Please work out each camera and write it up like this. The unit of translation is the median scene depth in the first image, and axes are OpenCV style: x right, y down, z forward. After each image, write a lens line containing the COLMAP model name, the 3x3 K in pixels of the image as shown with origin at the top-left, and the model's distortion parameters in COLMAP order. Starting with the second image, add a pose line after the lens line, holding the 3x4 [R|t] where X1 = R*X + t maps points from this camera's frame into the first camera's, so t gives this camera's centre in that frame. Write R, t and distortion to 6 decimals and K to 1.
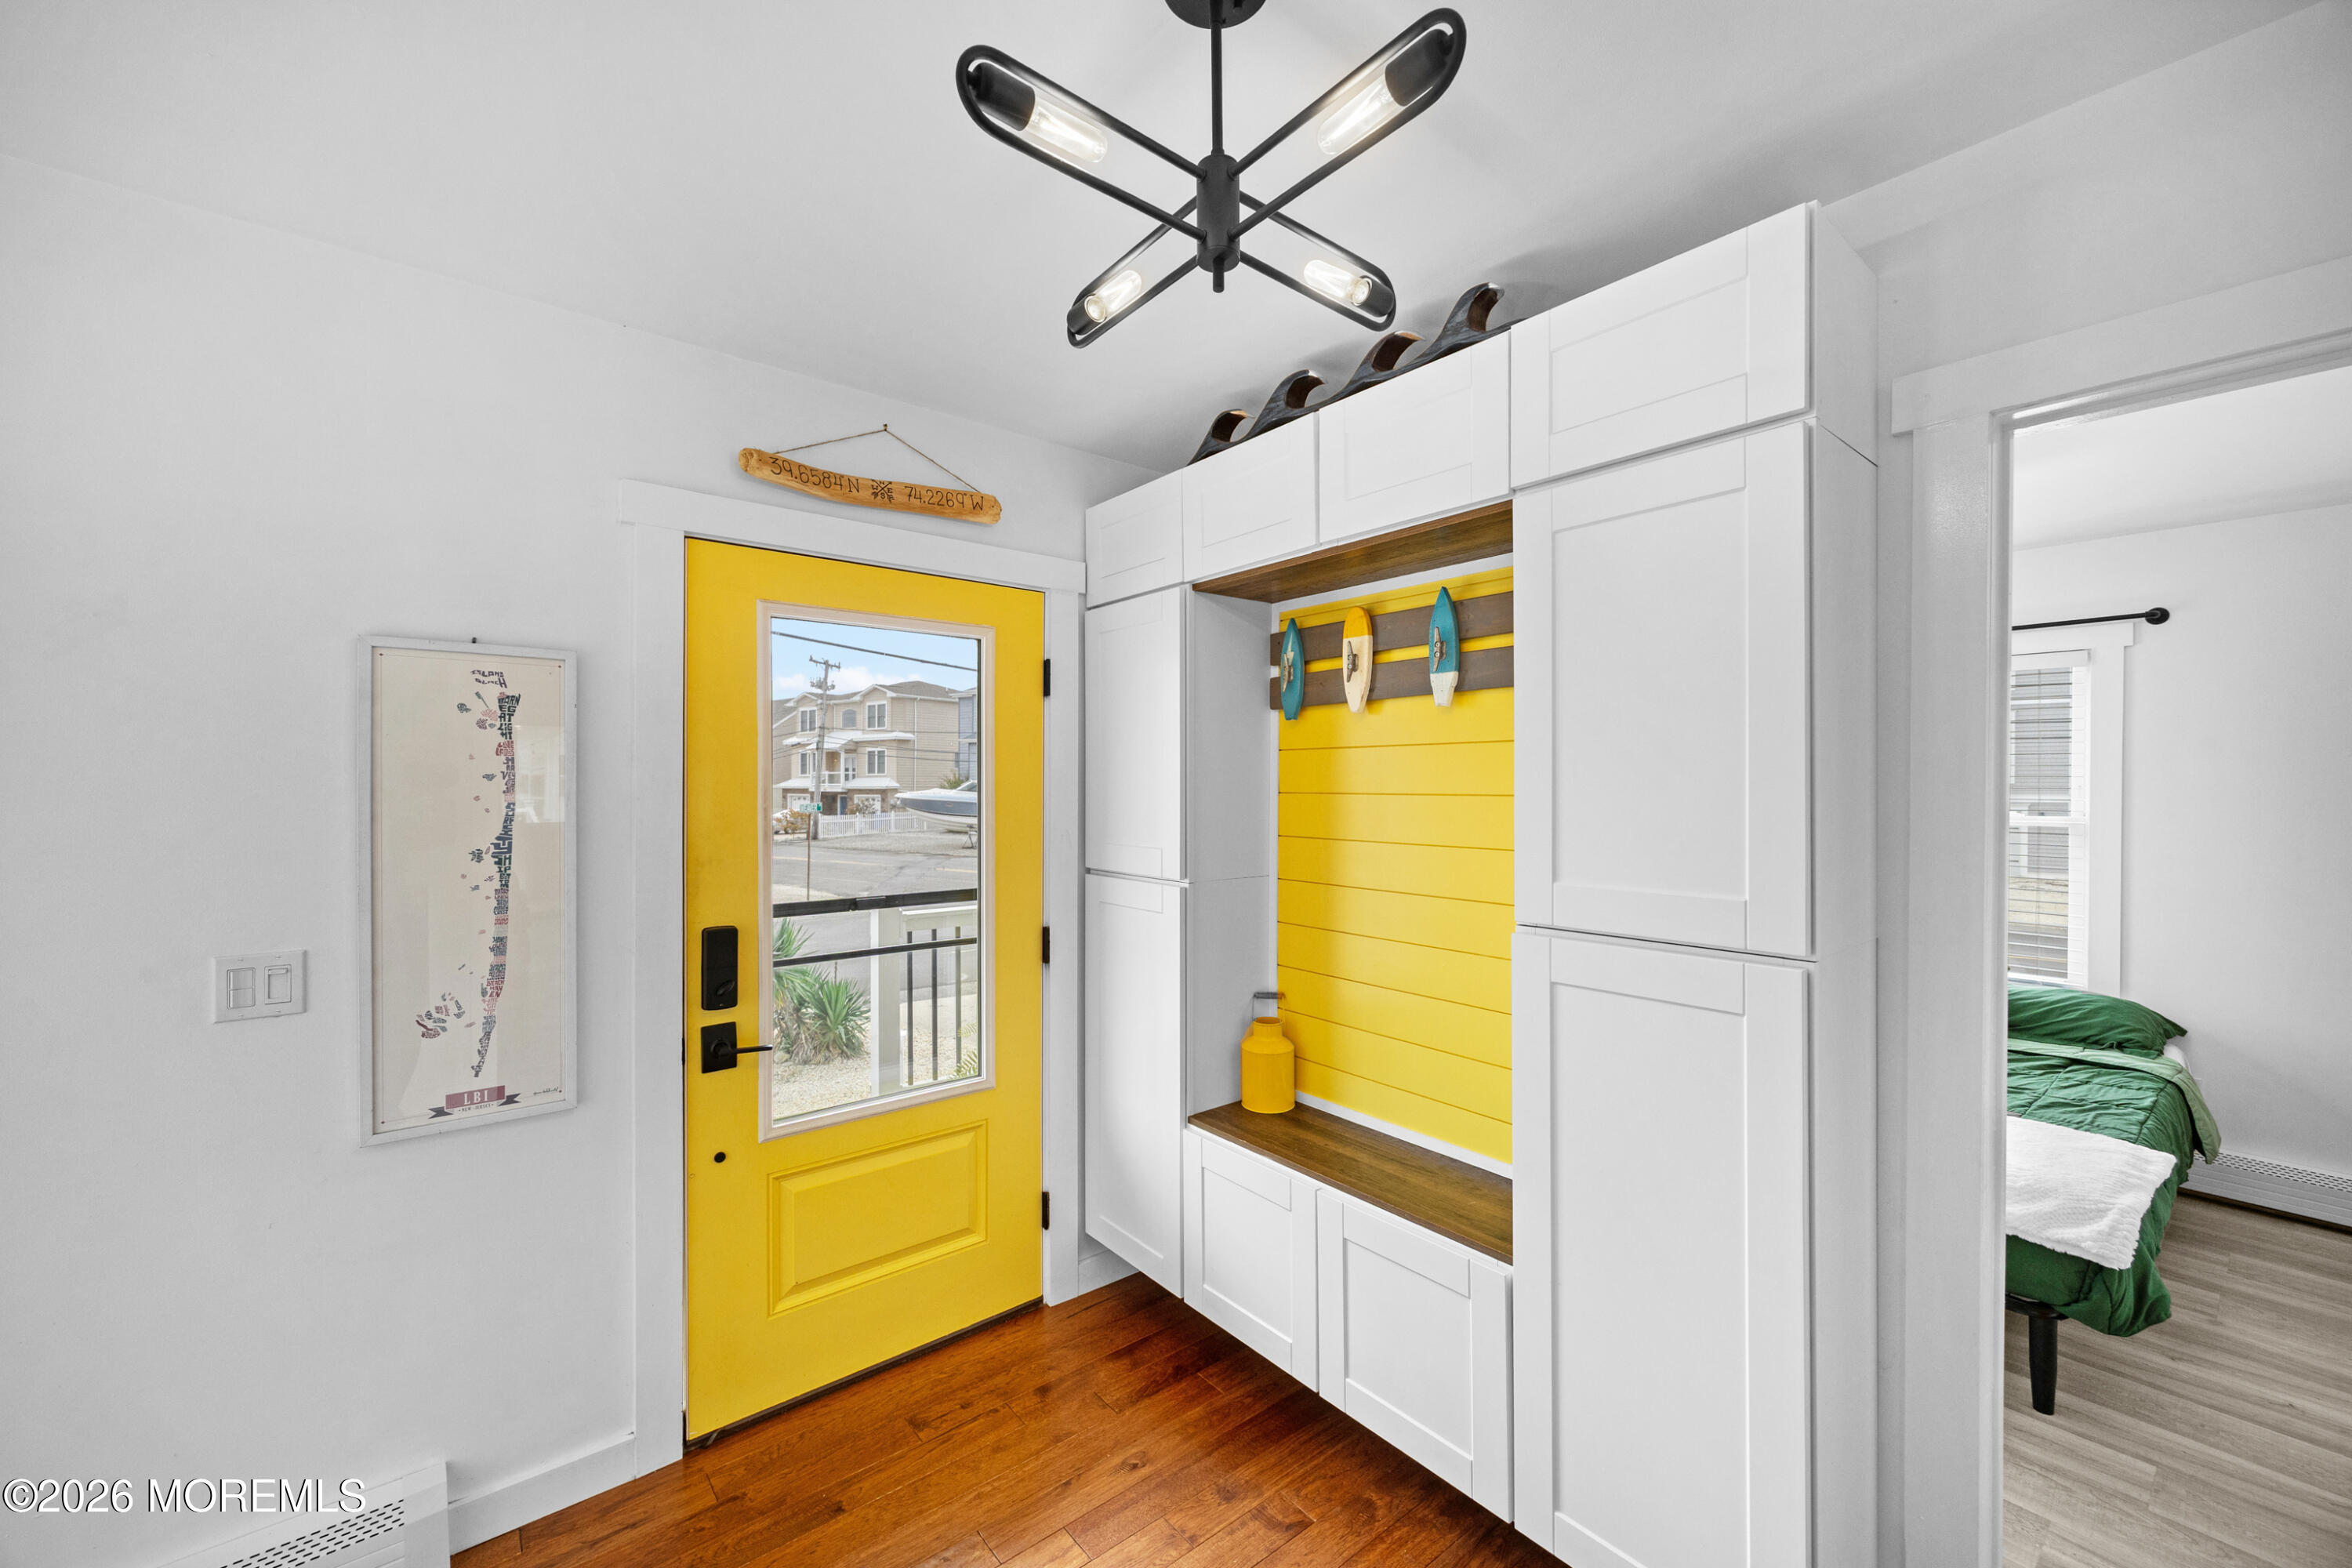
lens RADIAL K [[912.7, 0, 1187.2], [0, 912.7, 786.8], [0, 0, 1]] dist [-0.001281, -0.000317]
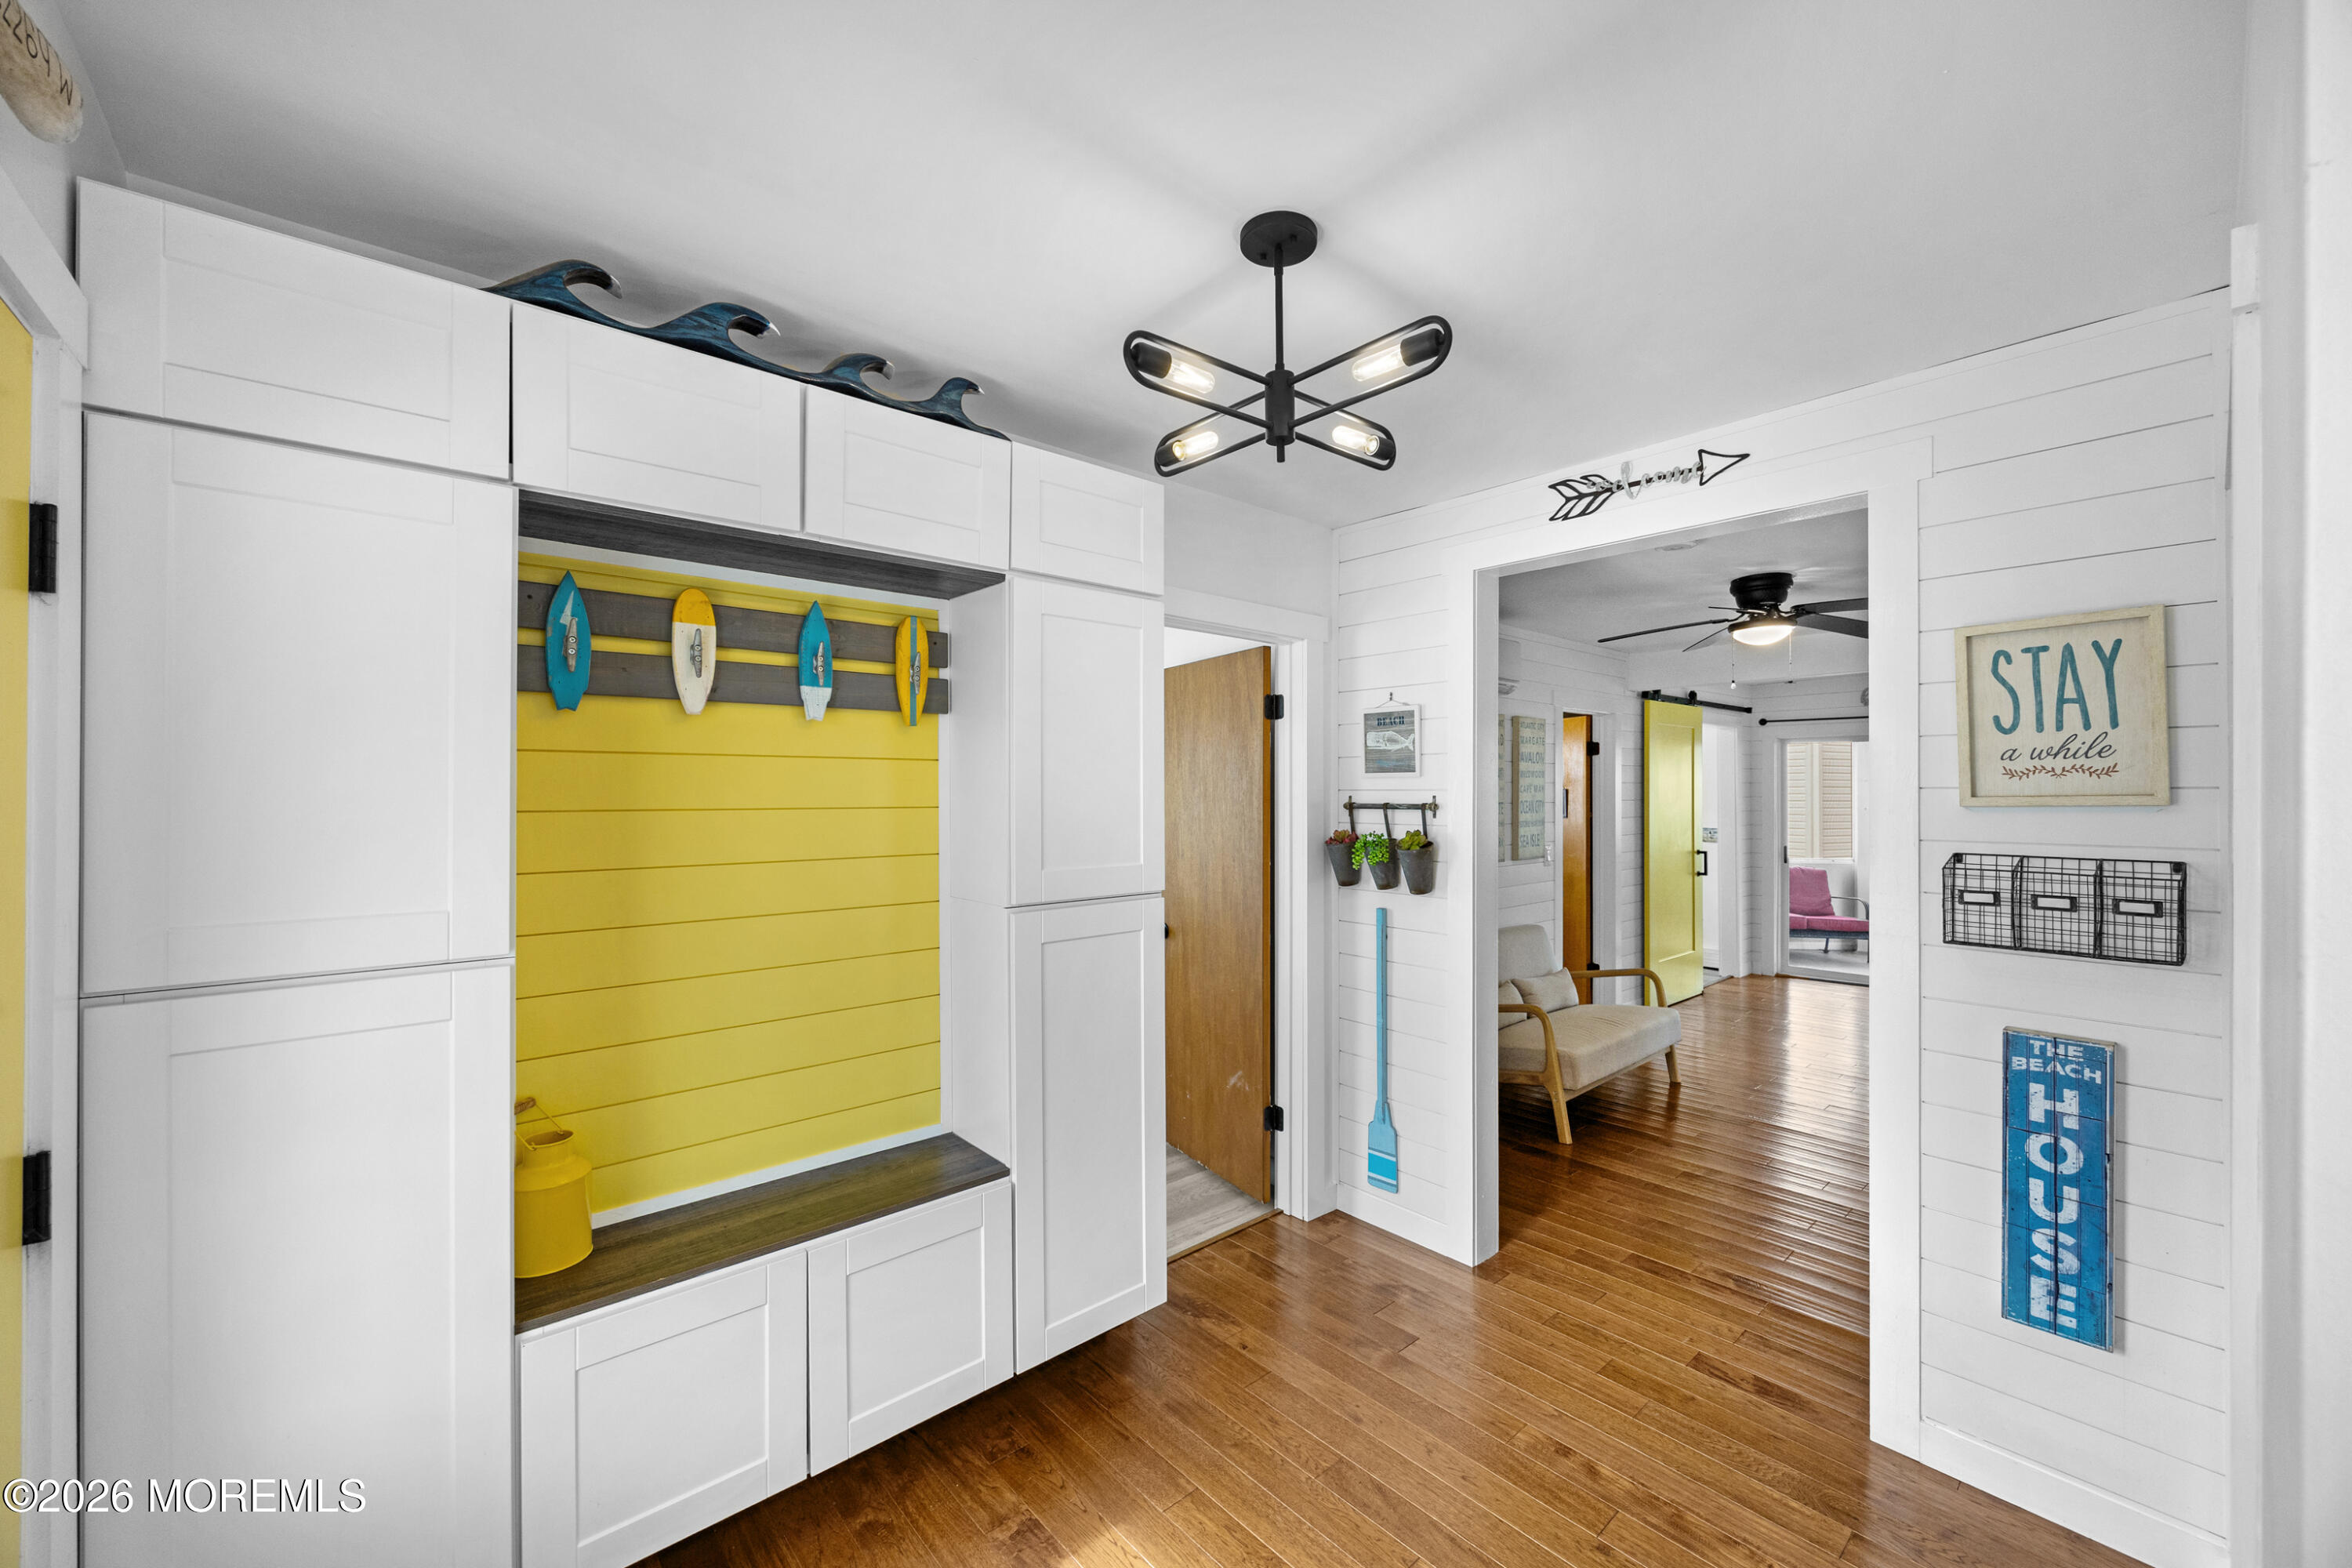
lens RADIAL K [[912.7, 0, 1187.2], [0, 912.7, 786.8], [0, 0, 1]] dist [-0.001281, -0.000317]
pose [[-0.039421, 0.002438, 0.999220, -0.939874], [0.003263, 0.999992, -0.002311, -0.014238], [-0.999217, 0.003169, -0.039429, 0.806803]]
